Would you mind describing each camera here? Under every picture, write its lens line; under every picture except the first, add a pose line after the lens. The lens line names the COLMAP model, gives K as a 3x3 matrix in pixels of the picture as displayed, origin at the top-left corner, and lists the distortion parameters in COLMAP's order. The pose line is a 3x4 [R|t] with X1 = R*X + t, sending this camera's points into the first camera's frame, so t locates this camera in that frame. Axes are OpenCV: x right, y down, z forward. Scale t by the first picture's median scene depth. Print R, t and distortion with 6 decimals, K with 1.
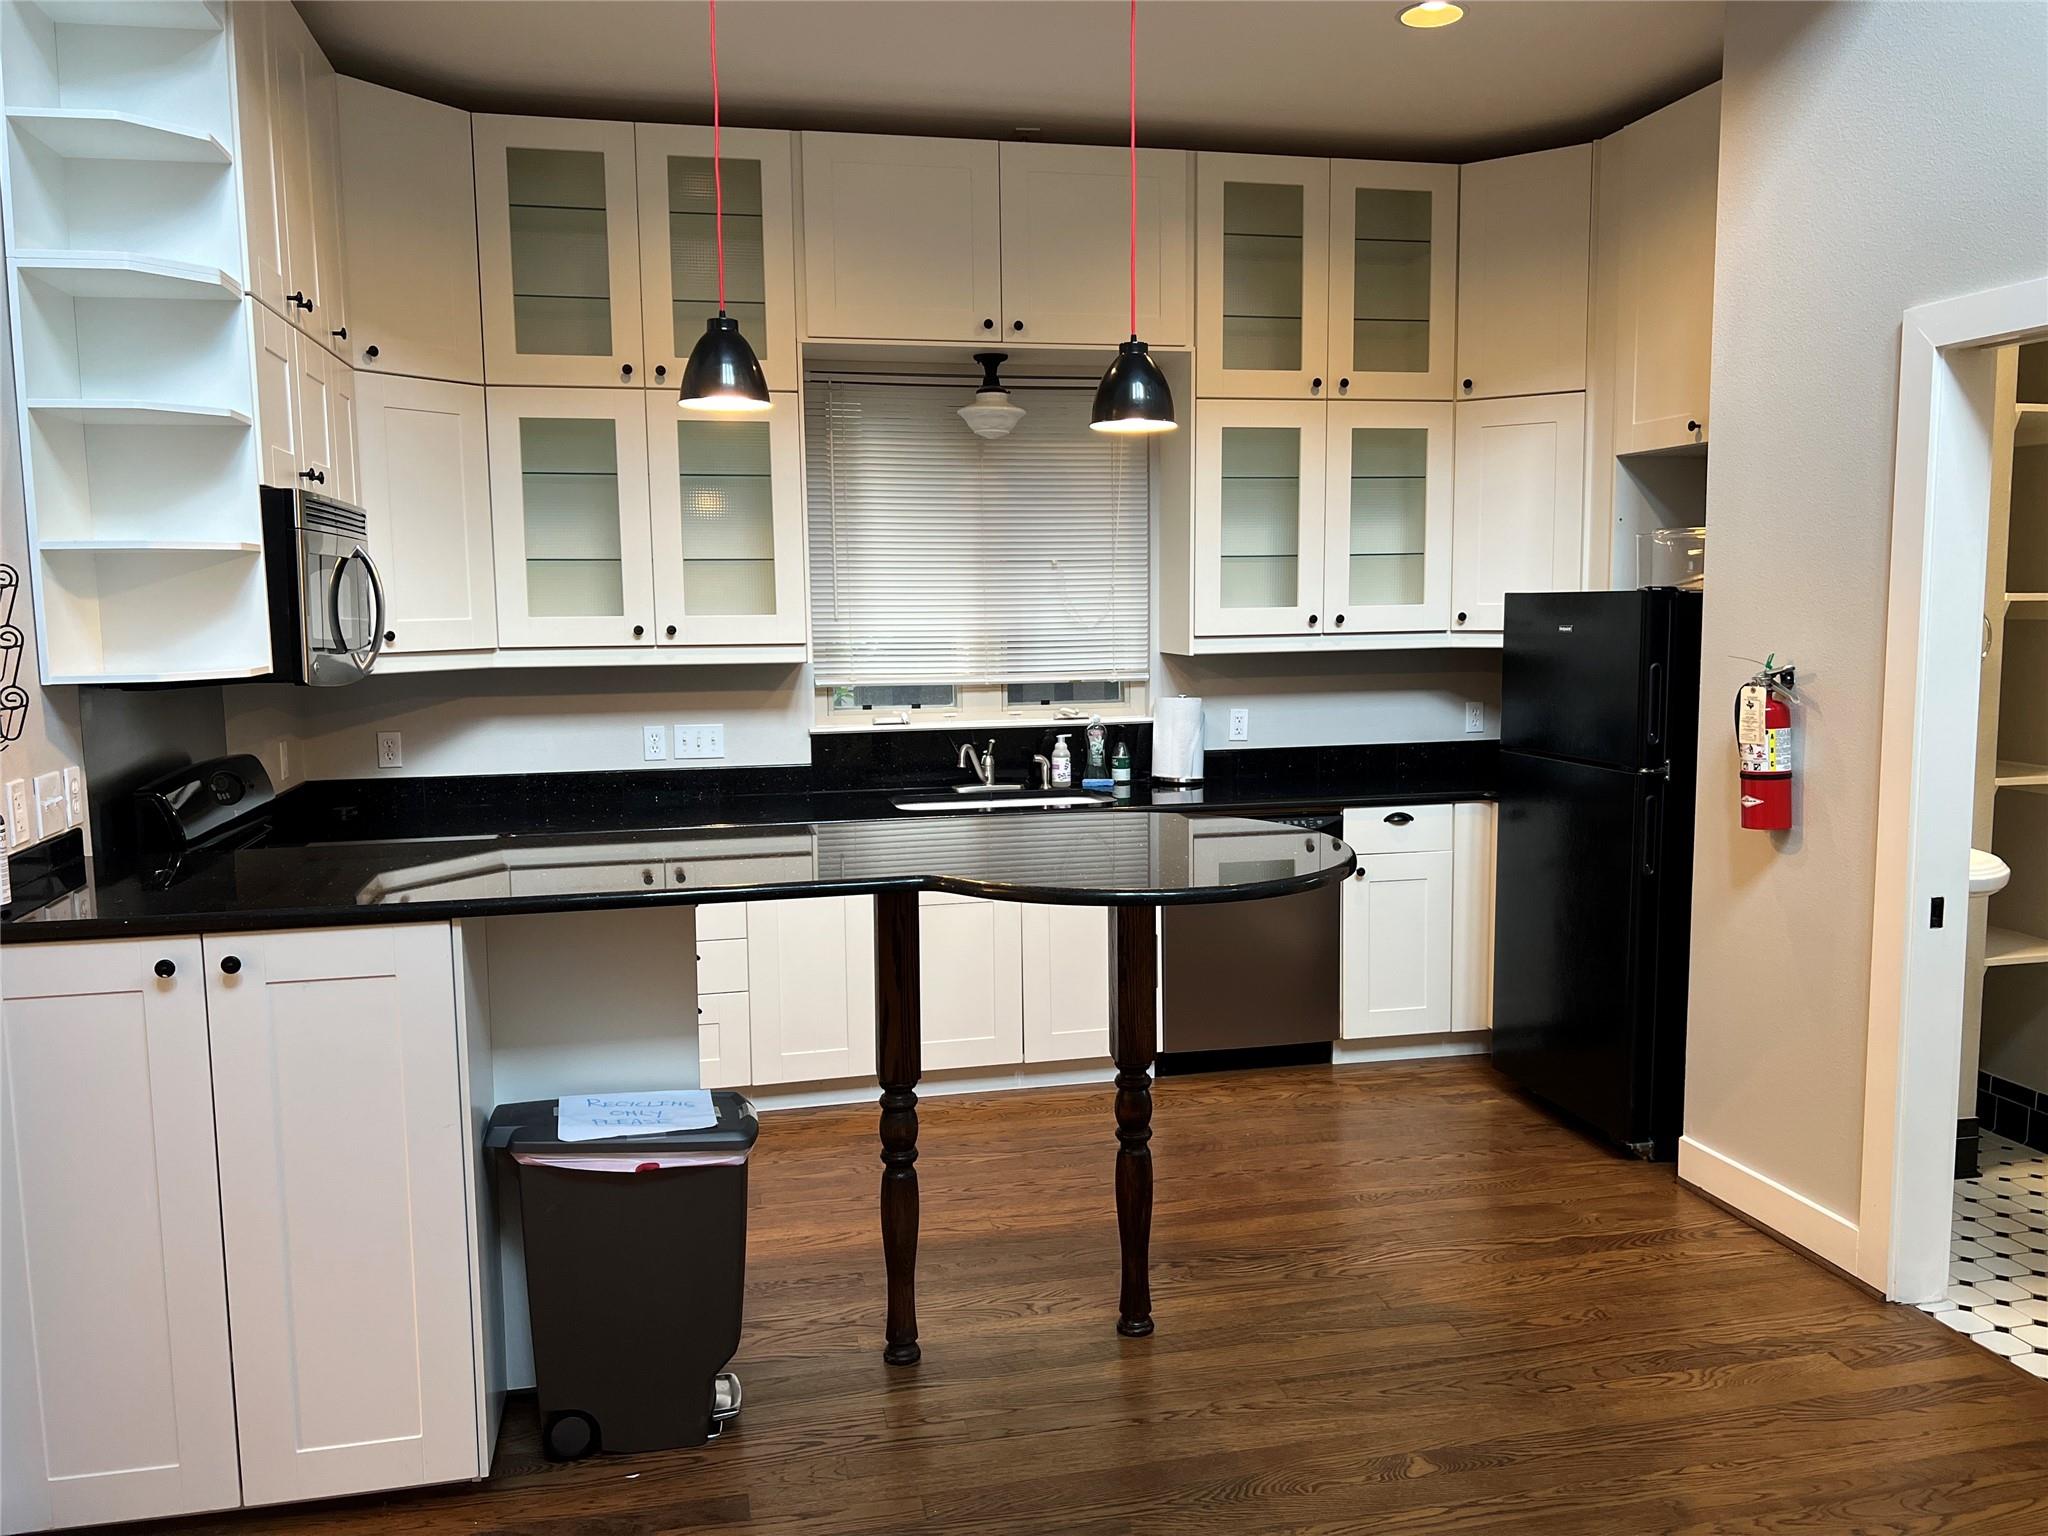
lens RADIAL K [[1549.4, 0, 1032.9], [0, 1549.4, 770.8], [0, 0, 1]] dist [0.050694, -0.054628]
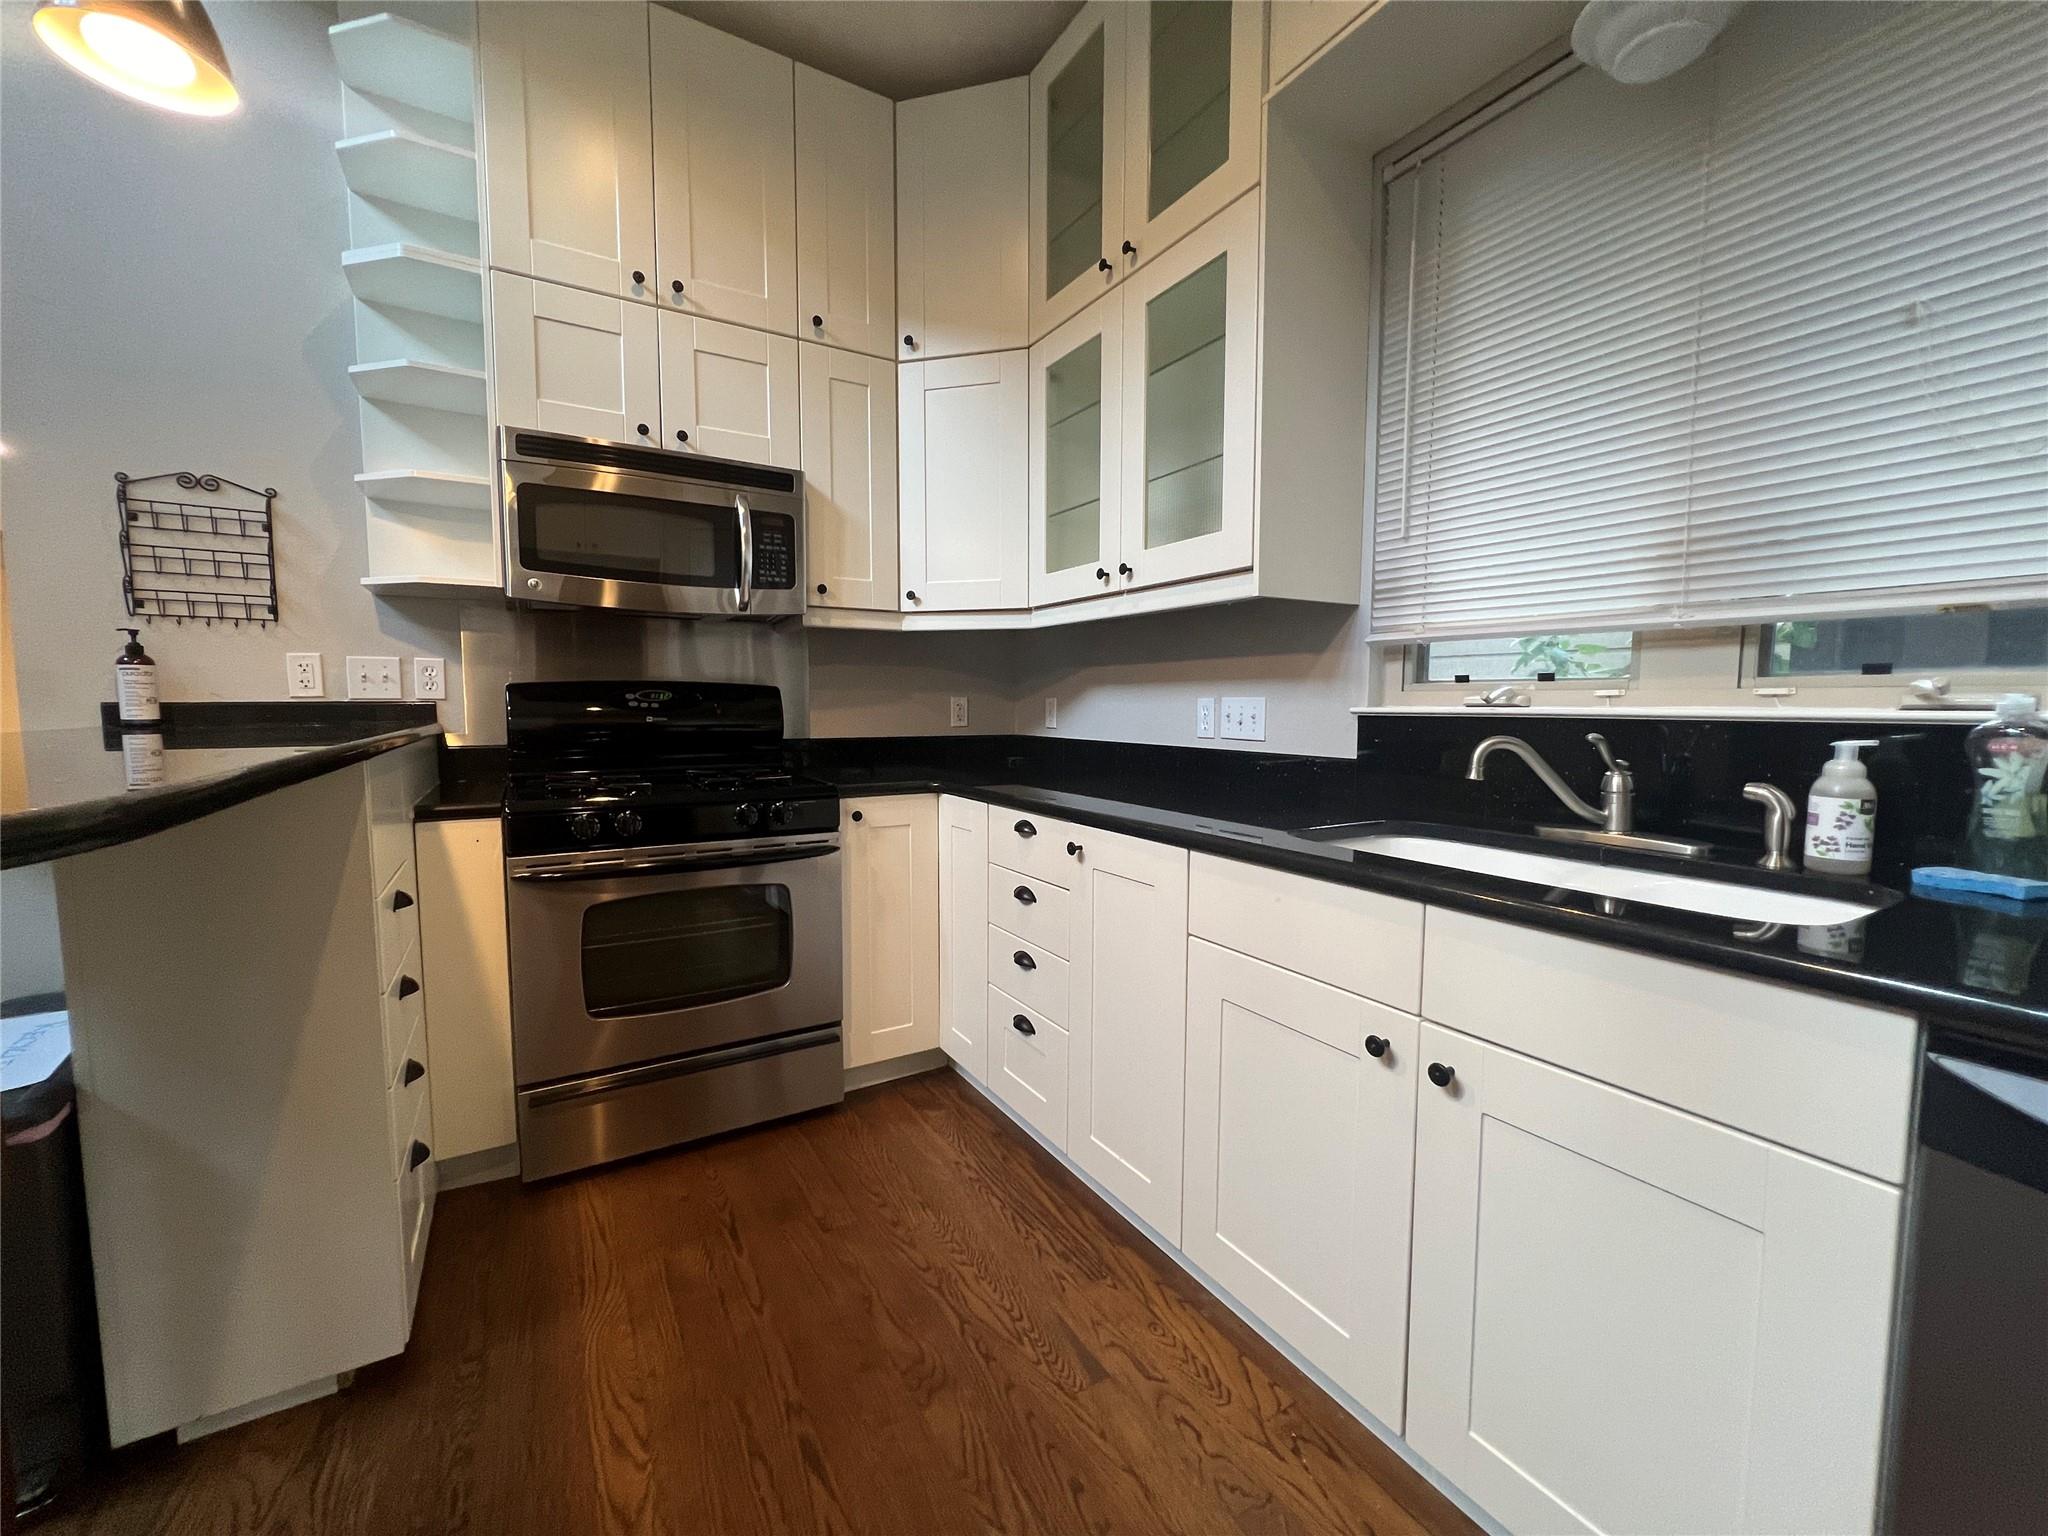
lens RADIAL K [[820.7, 0, 1019.9], [0, 820.7, 765.6], [0, 0, 1]] dist [-0.000102, 0.000311]
pose [[0.312638, 0.087568, -0.945827, 0.153964], [-0.114077, 0.991996, 0.054135, -0.003976], [0.942997, 0.090973, 0.320125, 0.743283]]
